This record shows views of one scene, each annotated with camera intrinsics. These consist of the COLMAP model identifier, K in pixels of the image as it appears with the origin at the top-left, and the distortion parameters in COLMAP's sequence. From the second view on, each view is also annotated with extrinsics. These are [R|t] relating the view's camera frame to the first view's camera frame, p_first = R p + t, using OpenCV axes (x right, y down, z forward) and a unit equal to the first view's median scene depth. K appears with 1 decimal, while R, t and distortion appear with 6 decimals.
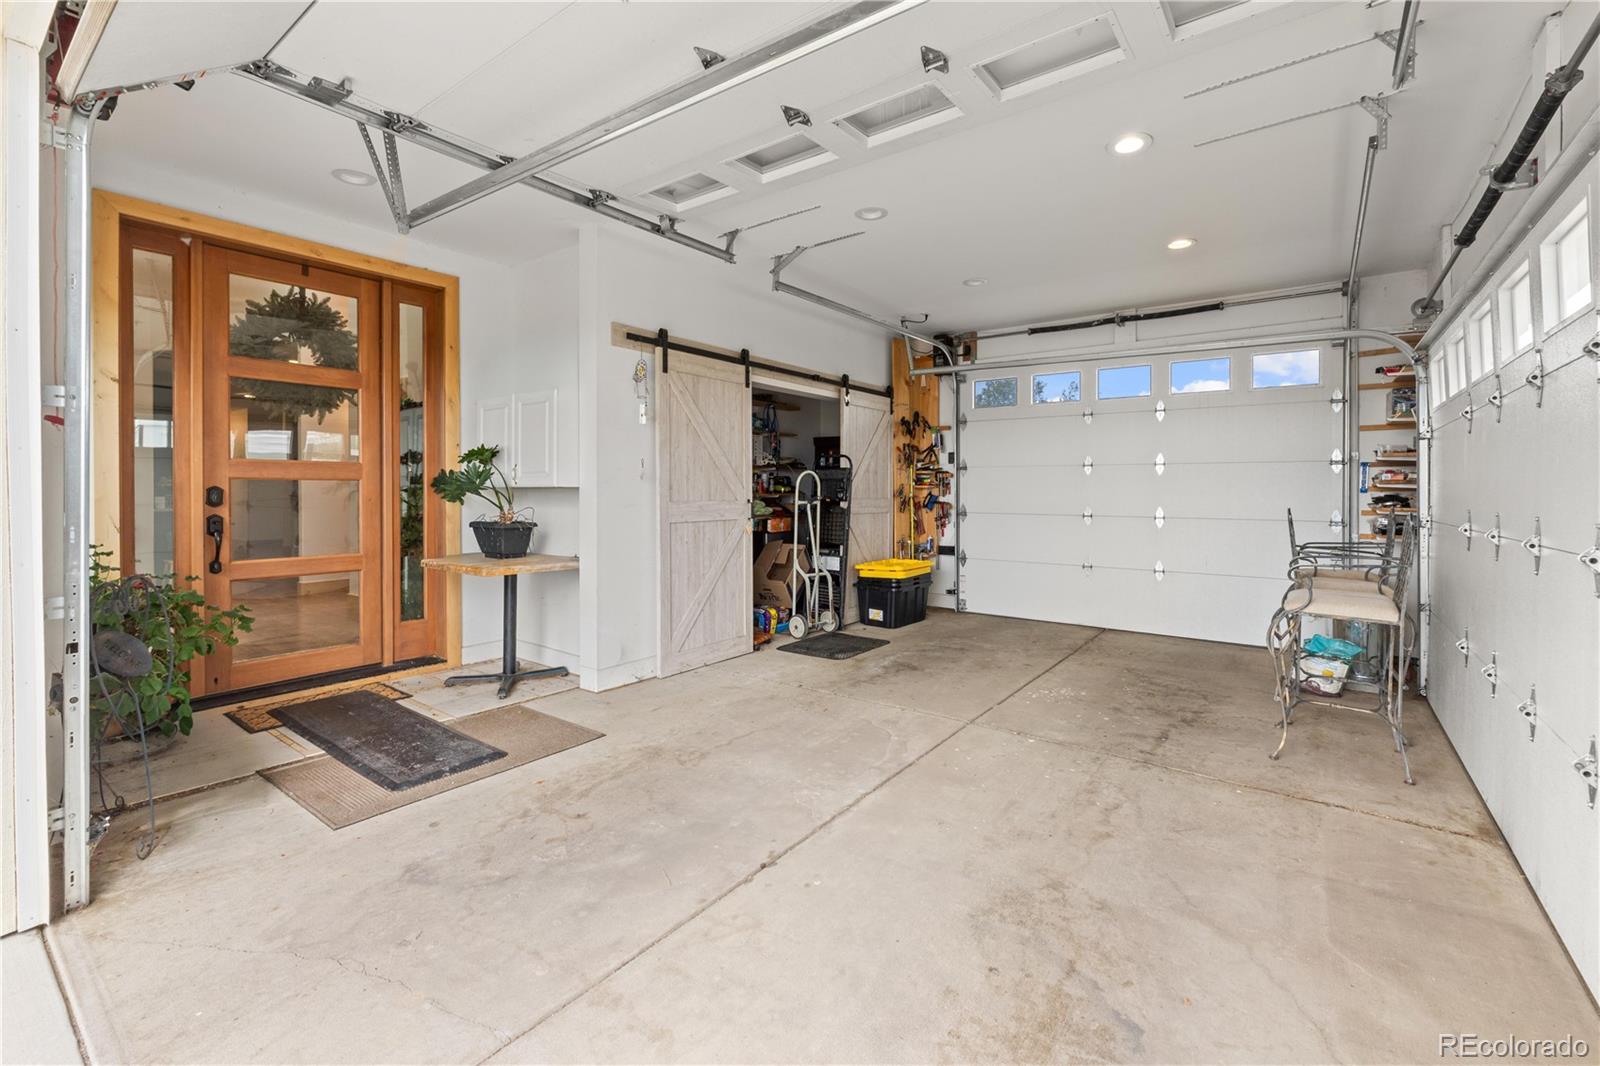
lens RADIAL K [[682.2, 0, 797.5], [0, 682.2, 492.1], [0, 0, 1]] dist [-0.006375, -0.000853]
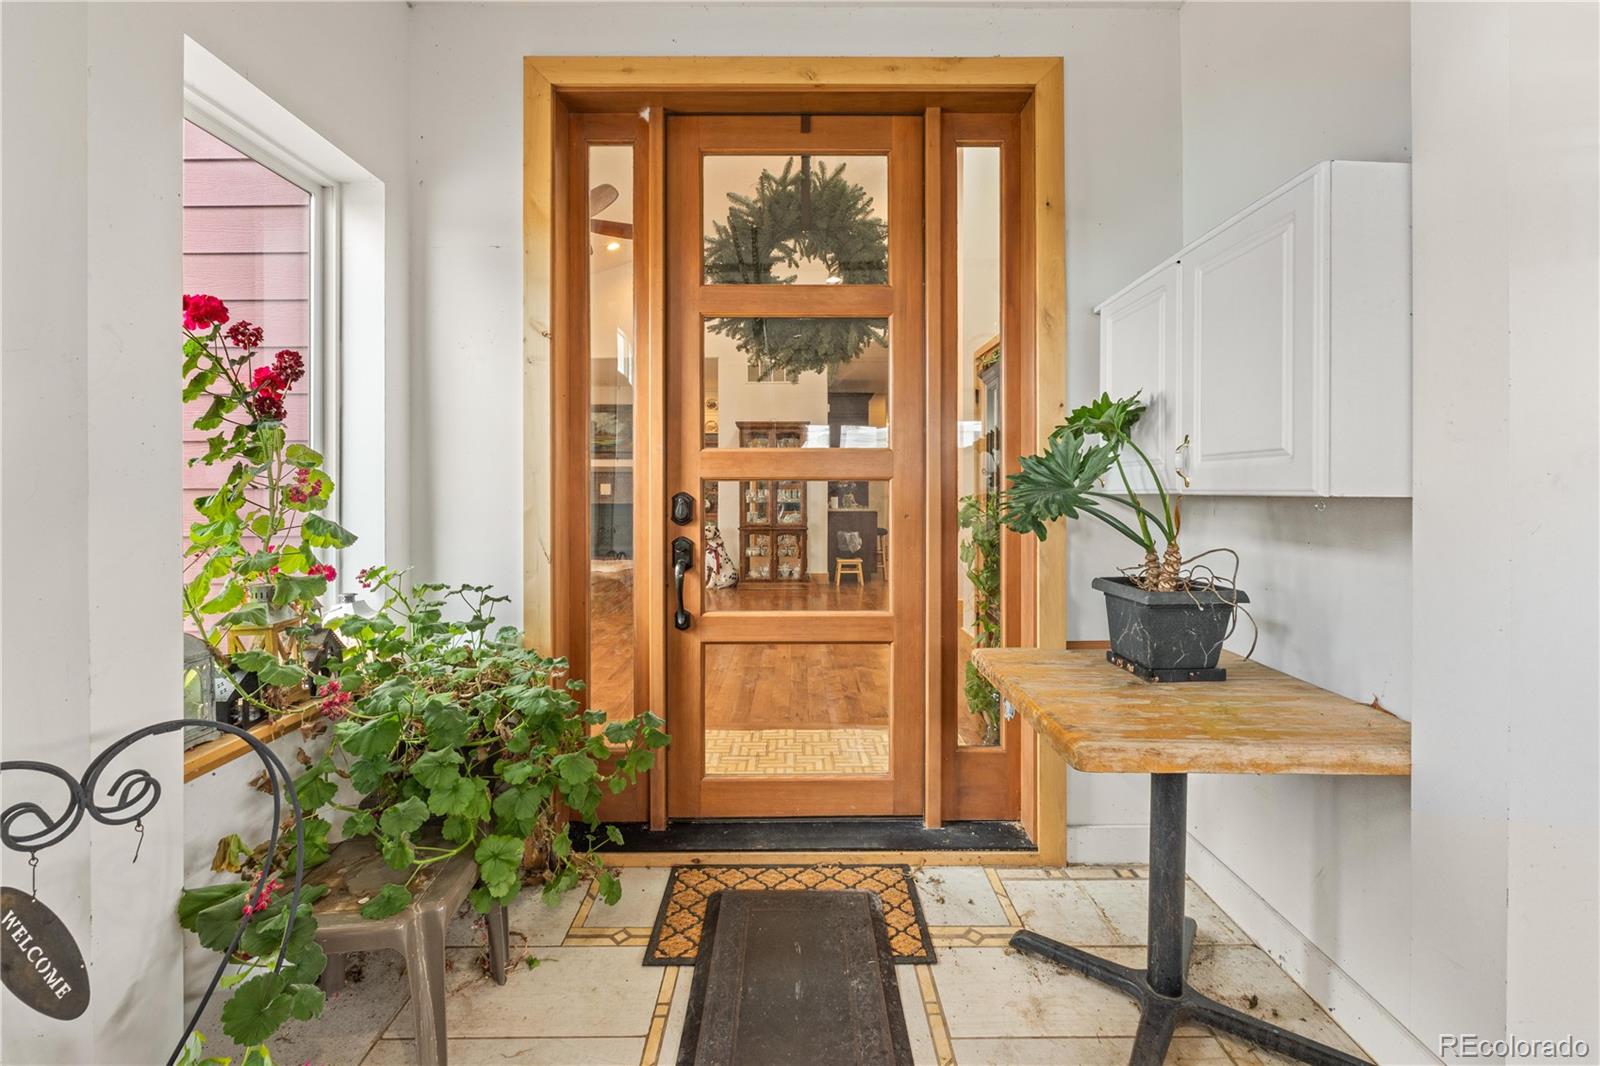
lens RADIAL K [[682.2, 0, 798.3], [0, 682.2, 495.2], [0, 0, 1]] dist [-0.006375, -0.000853]
pose [[0.599263, 0.006054, -0.800529, -0.244460], [-0.003316, 0.999982, 0.005080, -0.008665], [0.800545, -0.000390, 0.599272, 0.612514]]
